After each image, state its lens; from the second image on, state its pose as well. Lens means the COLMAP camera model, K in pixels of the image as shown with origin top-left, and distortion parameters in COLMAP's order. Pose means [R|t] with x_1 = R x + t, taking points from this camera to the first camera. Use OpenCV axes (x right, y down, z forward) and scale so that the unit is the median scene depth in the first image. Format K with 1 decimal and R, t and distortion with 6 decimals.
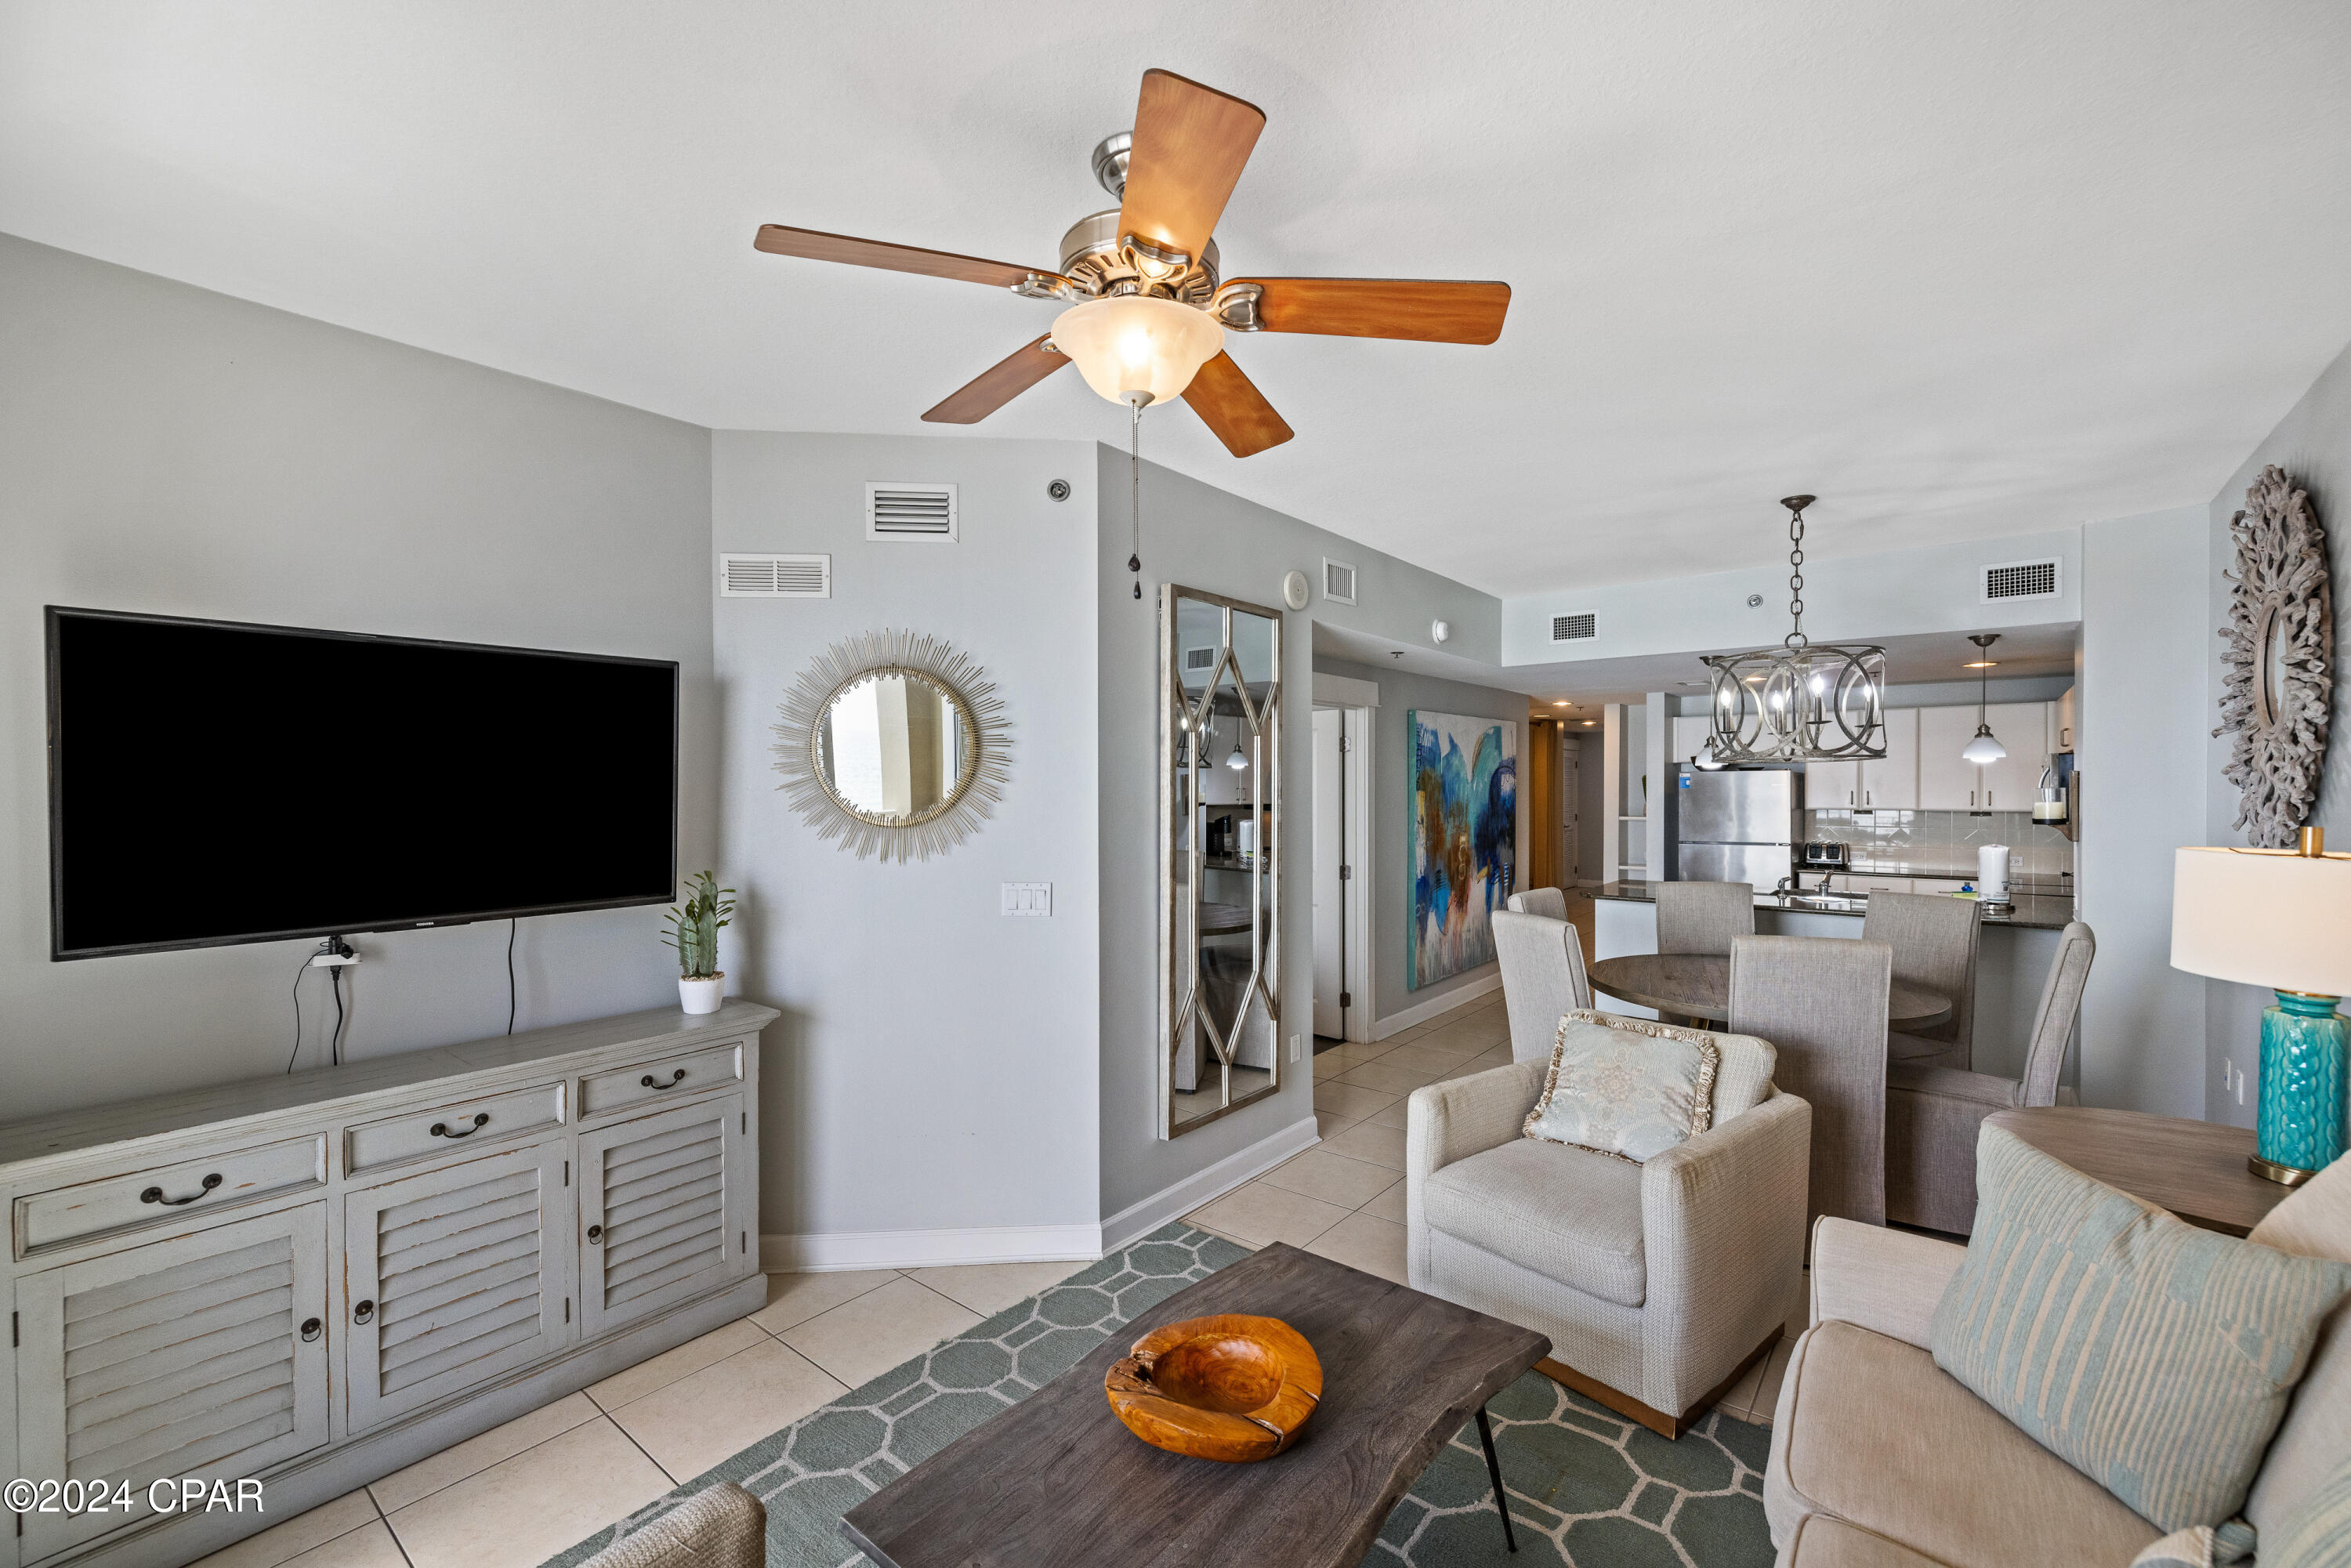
lens RADIAL K [[988.8, 0, 1165.7], [0, 988.8, 786.4], [0, 0, 1]] dist [0.004022, -0.000071]
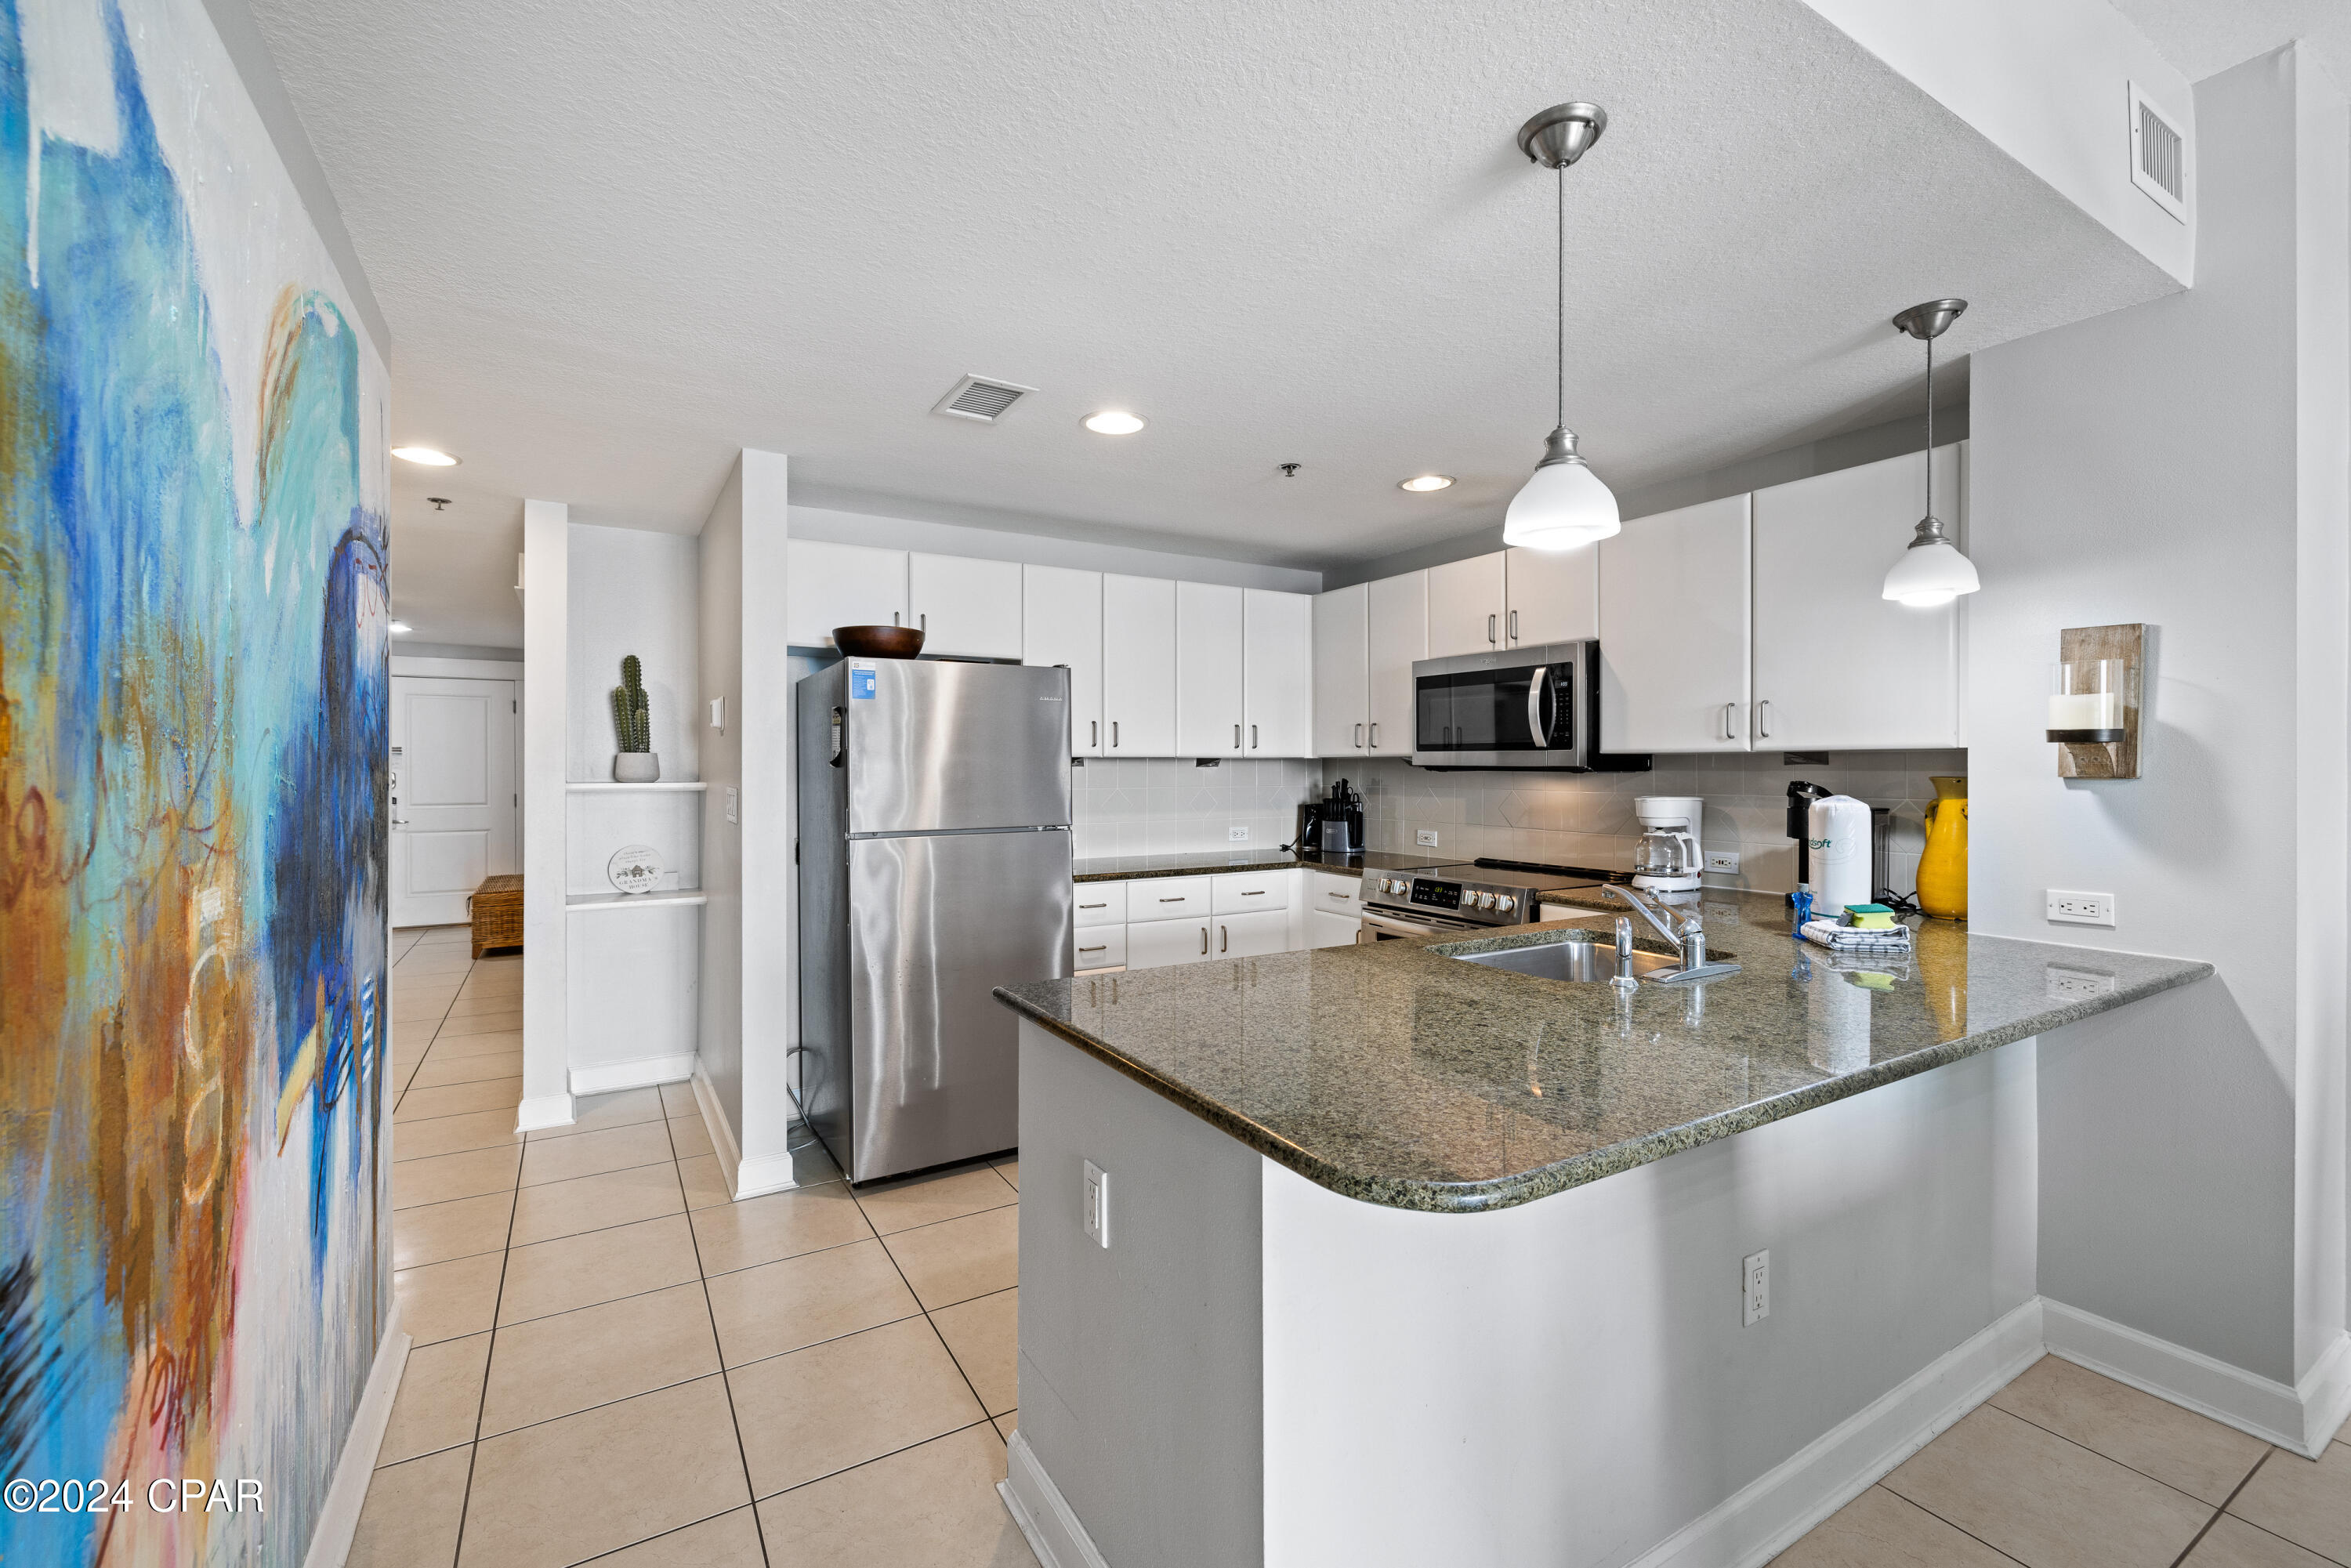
lens RADIAL K [[988.8, 0, 1168.0], [0, 988.8, 772.0], [0, 0, 1]] dist [0.004022, -0.000071]
pose [[0.342385, -0.002648, 0.939556, 0.217952], [0.003449, 0.999993, 0.001561, 0.034850], [-0.939553, 0.002706, 0.342391, 0.836194]]
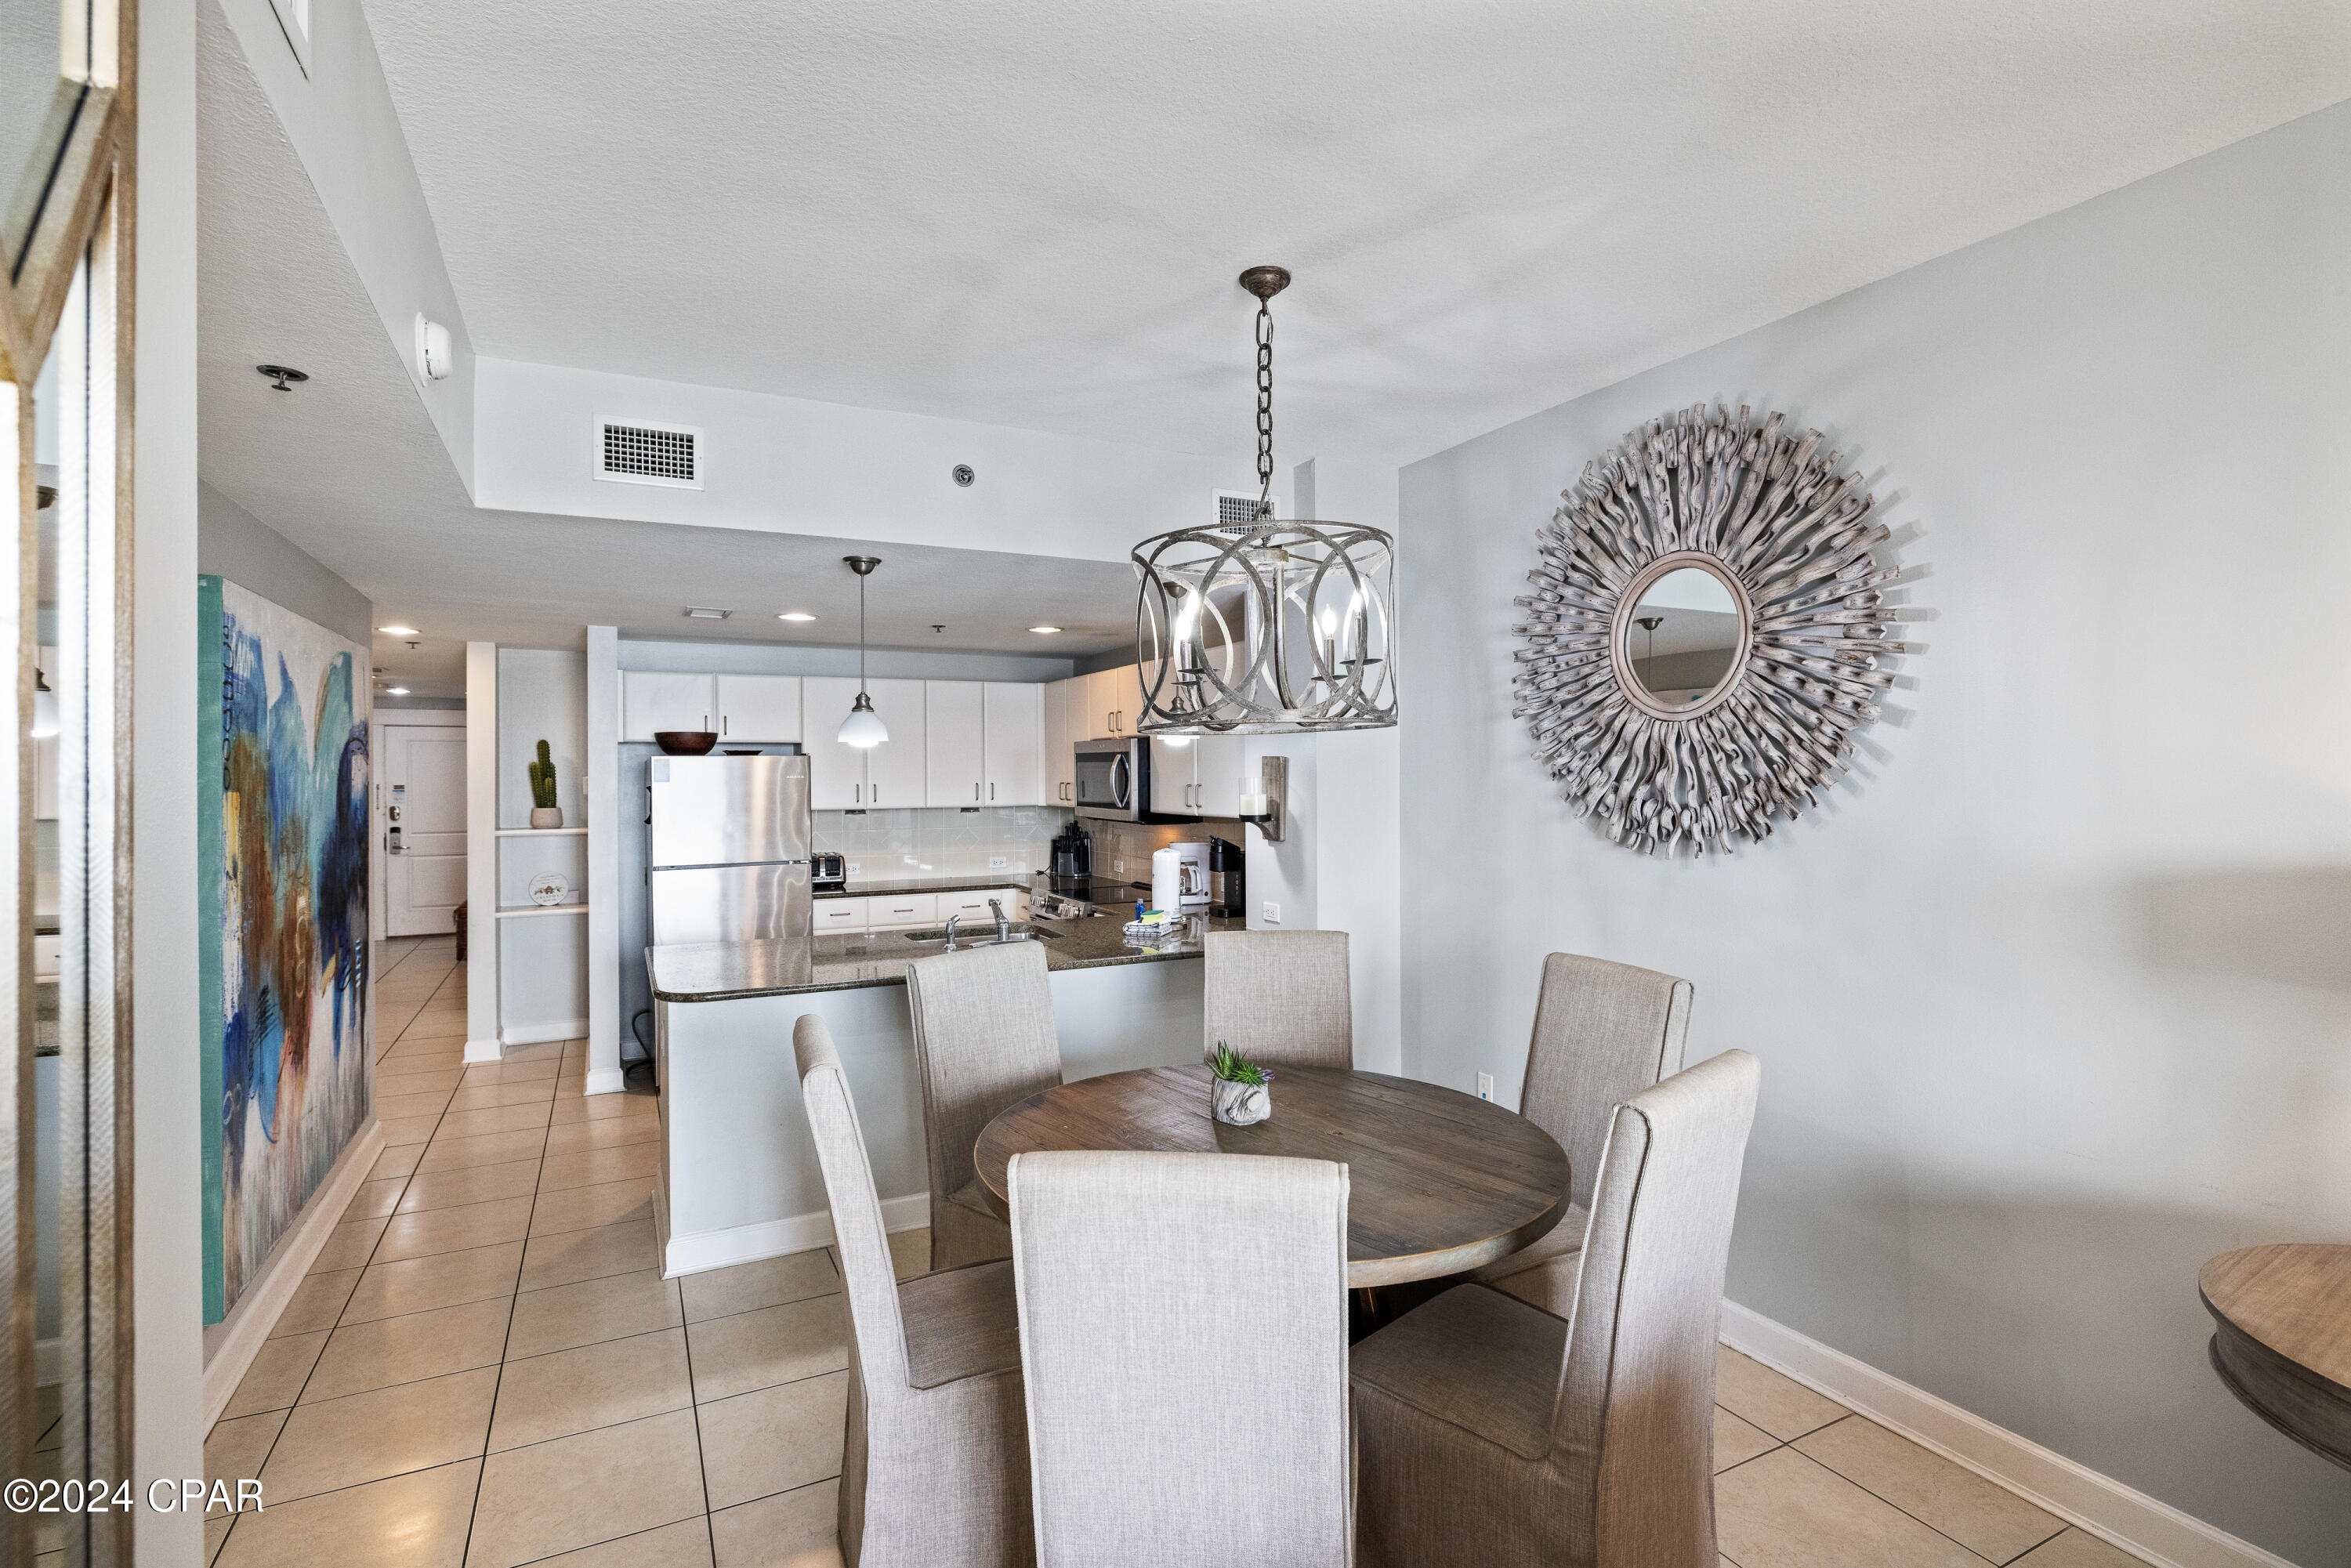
lens RADIAL K [[1119.5, 0, 1169.5], [0, 1119.5, 782.2], [0, 0, 1]] dist [0.019696, 0.000041]
pose [[0.409641, -0.007733, 0.912214, 0.006282], [0.008657, 0.999952, 0.004589, 0.001925], [-0.912206, 0.006017, 0.409688, 0.460944]]
